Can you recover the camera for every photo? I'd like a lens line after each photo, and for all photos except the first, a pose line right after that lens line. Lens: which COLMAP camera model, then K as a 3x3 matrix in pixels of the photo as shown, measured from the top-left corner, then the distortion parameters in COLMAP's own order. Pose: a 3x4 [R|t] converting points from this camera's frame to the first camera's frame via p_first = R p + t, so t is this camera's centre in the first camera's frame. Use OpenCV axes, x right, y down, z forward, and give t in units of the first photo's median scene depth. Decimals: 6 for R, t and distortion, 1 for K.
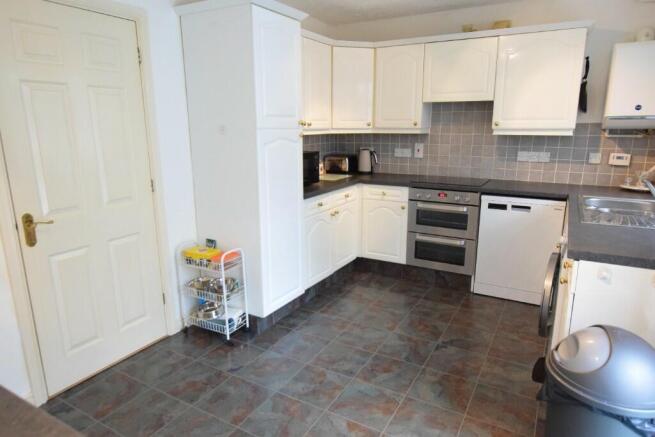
lens RADIAL K [[413.6, 0, 328.4], [0, 413.6, 217.8], [0, 0, 1]] dist [-0.009026, 0.000317]
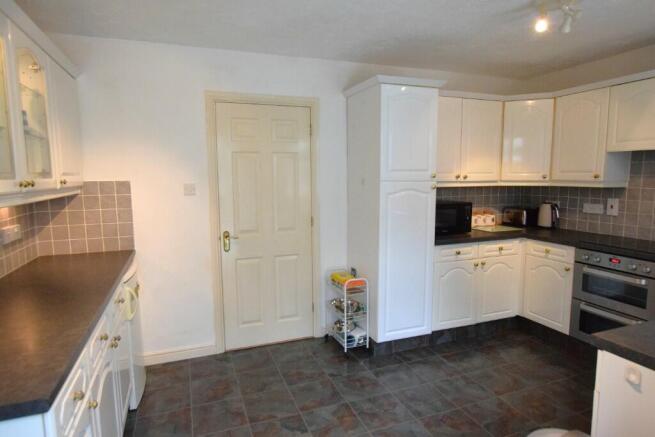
lens RADIAL K [[381.3, 0, 326.0], [0, 381.3, 219.9], [0, 0, 1]] dist [-0.014986, 0.005415]
pose [[0.772680, 0.071982, -0.630702, 0.344952], [-0.136521, 0.989145, -0.054362, -0.017857], [0.619942, 0.128108, 0.774119, 0.044230]]
